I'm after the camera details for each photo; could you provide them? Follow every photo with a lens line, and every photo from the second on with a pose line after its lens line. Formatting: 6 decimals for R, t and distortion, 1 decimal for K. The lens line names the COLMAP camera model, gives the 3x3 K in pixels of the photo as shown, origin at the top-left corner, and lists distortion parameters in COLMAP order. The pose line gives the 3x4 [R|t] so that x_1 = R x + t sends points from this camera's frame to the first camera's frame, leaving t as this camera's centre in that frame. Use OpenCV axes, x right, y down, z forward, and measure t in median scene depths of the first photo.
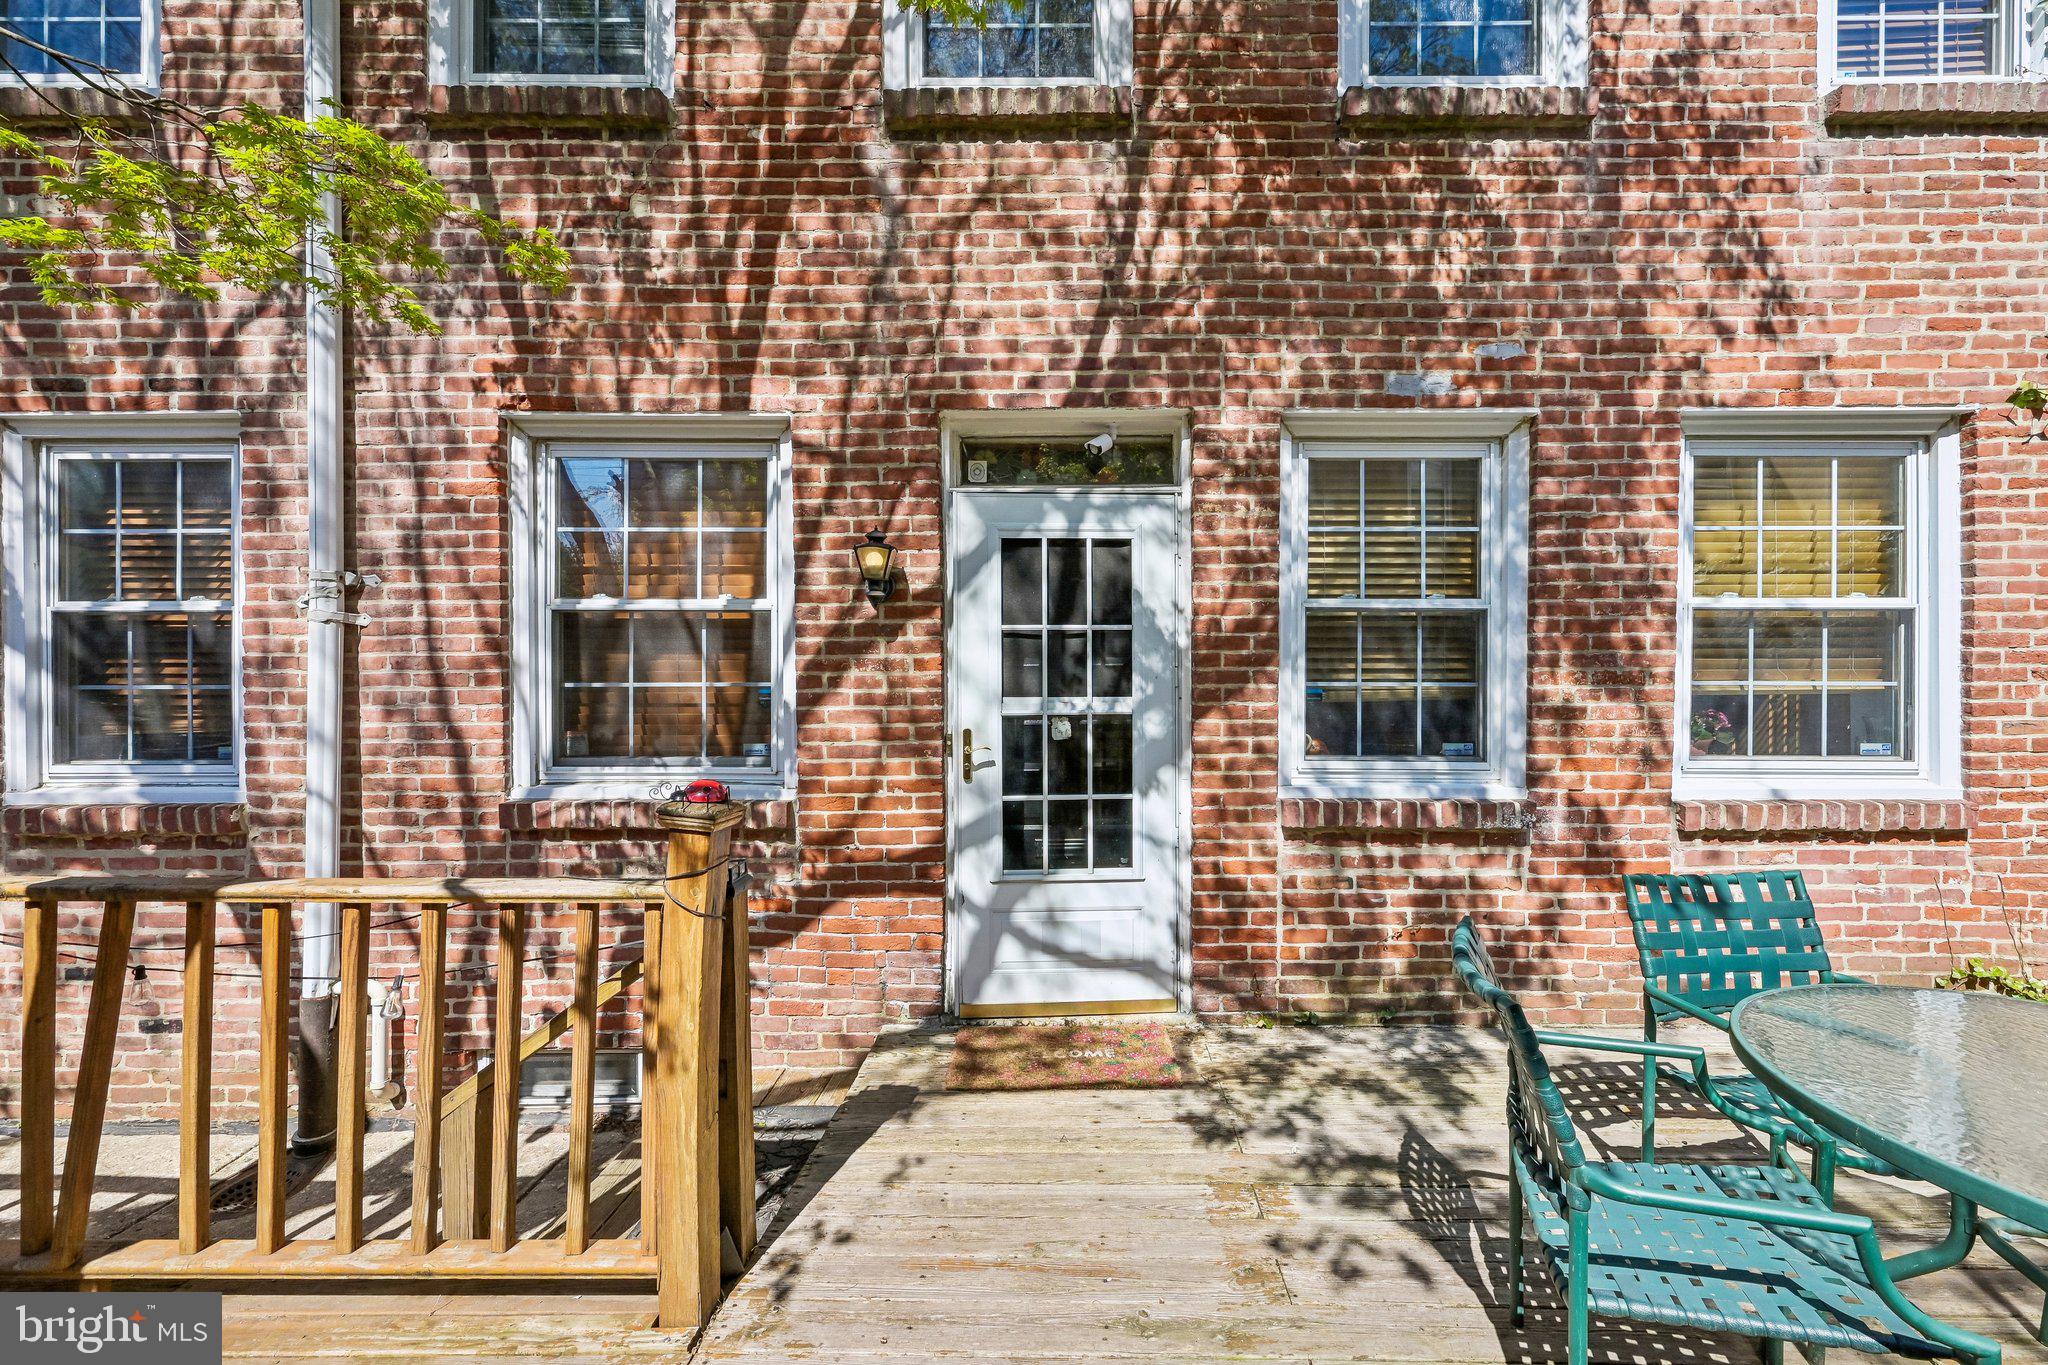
lens RADIAL K [[858.2, 0, 1106.9], [0, 858.2, 678.2], [0, 0, 1]] dist [0.008190, 0.000068]
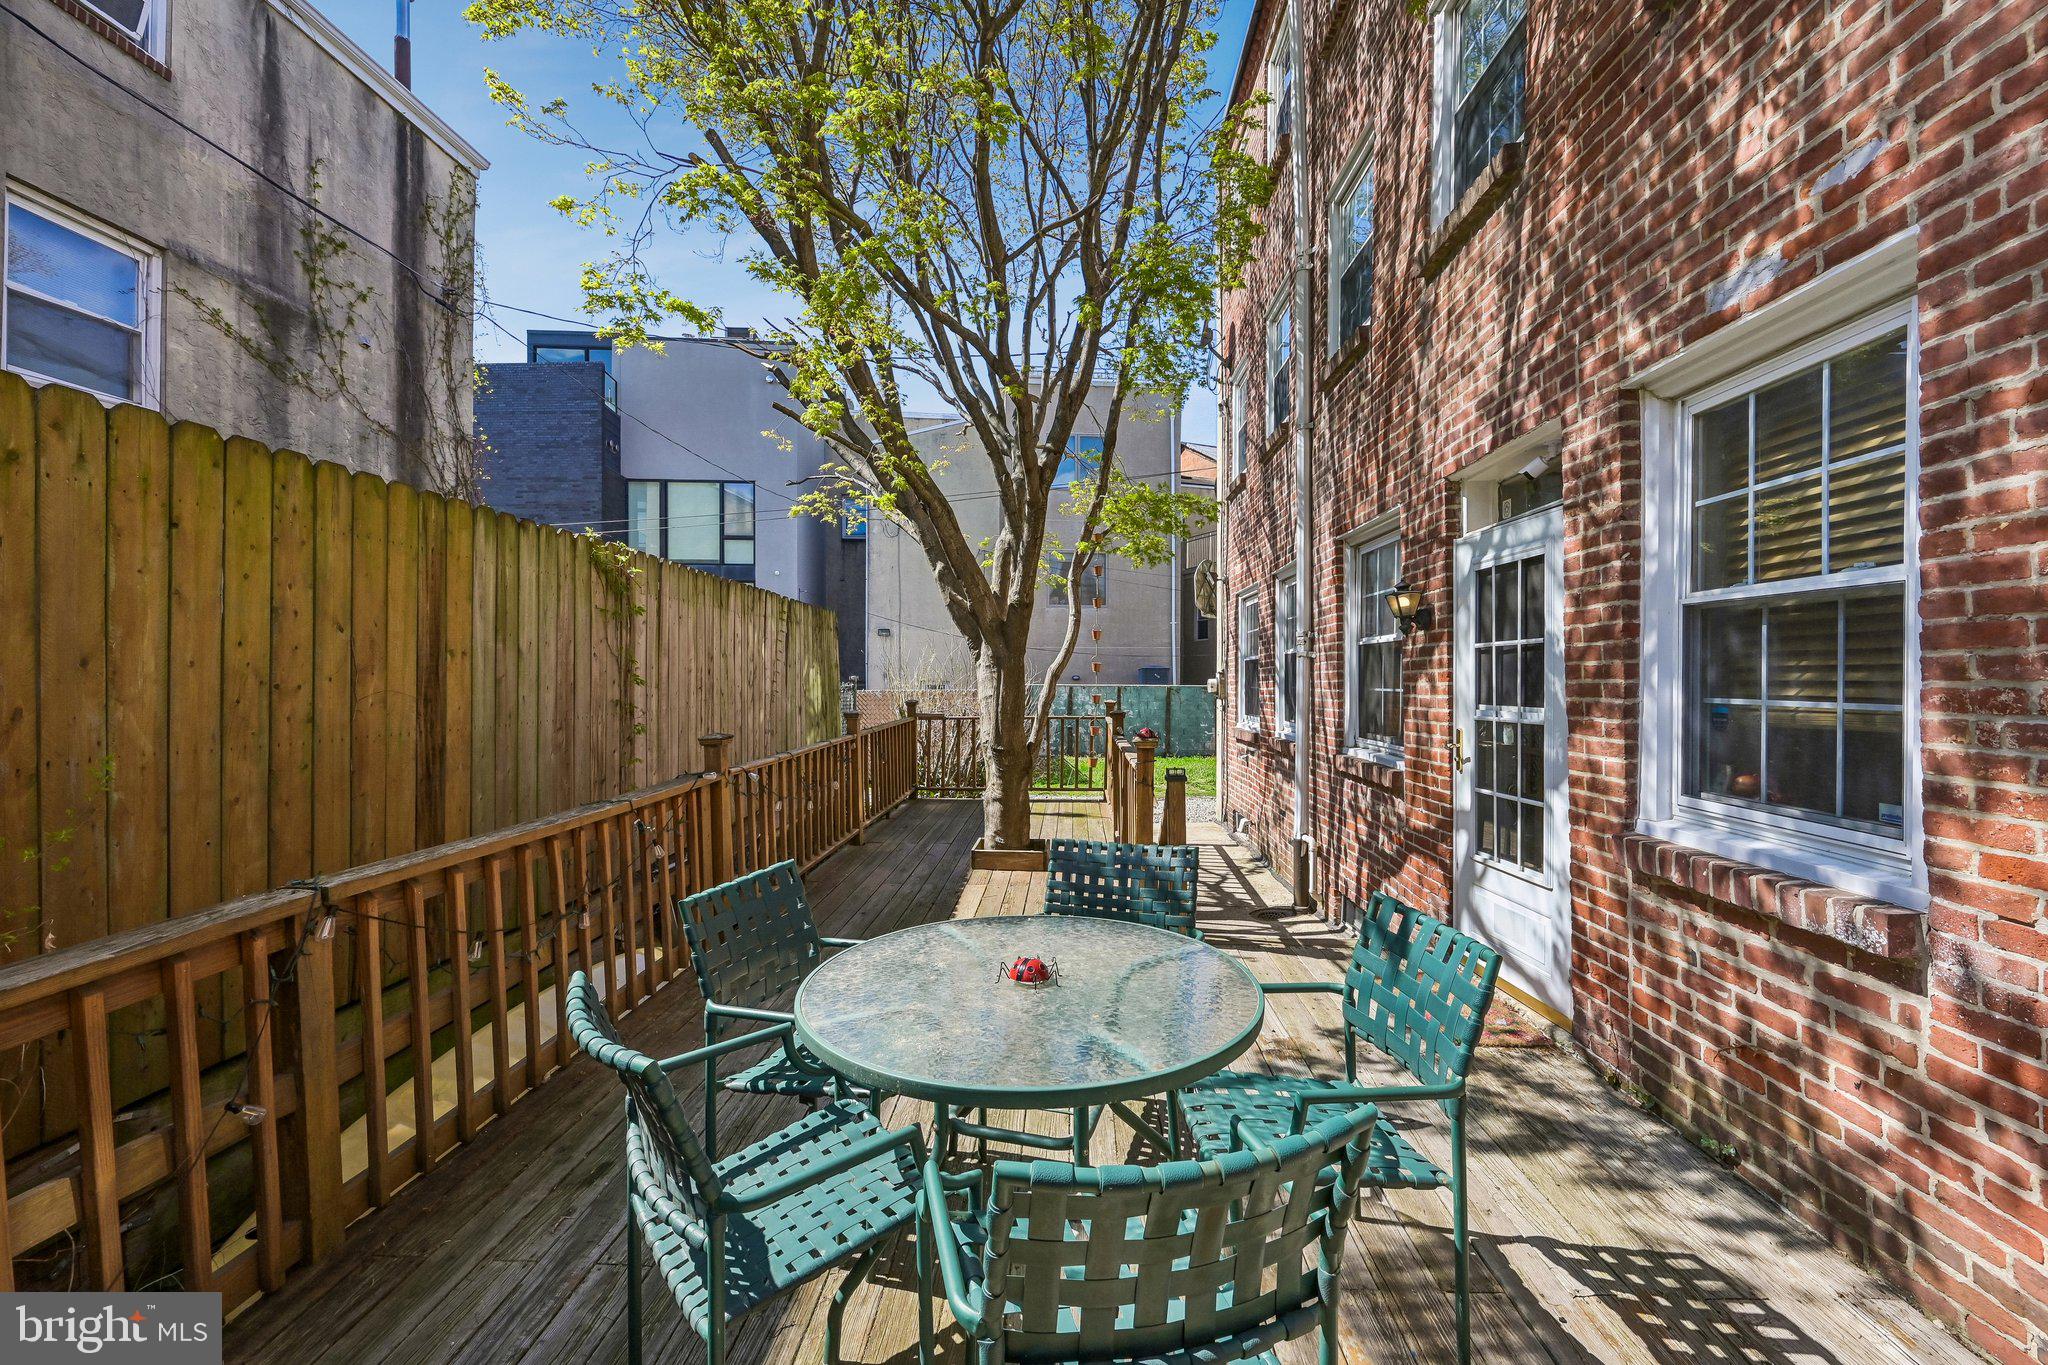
lens RADIAL K [[834.6, 0, 1024.0], [0, 834.6, 682.5], [0, 0, 1]] dist [-0.008019, 0.000214]
pose [[-0.050630, 0.005507, -0.998702, 1.063200], [-0.009308, 0.999939, 0.005985, -0.008446], [0.998674, 0.009599, -0.050576, 0.436443]]
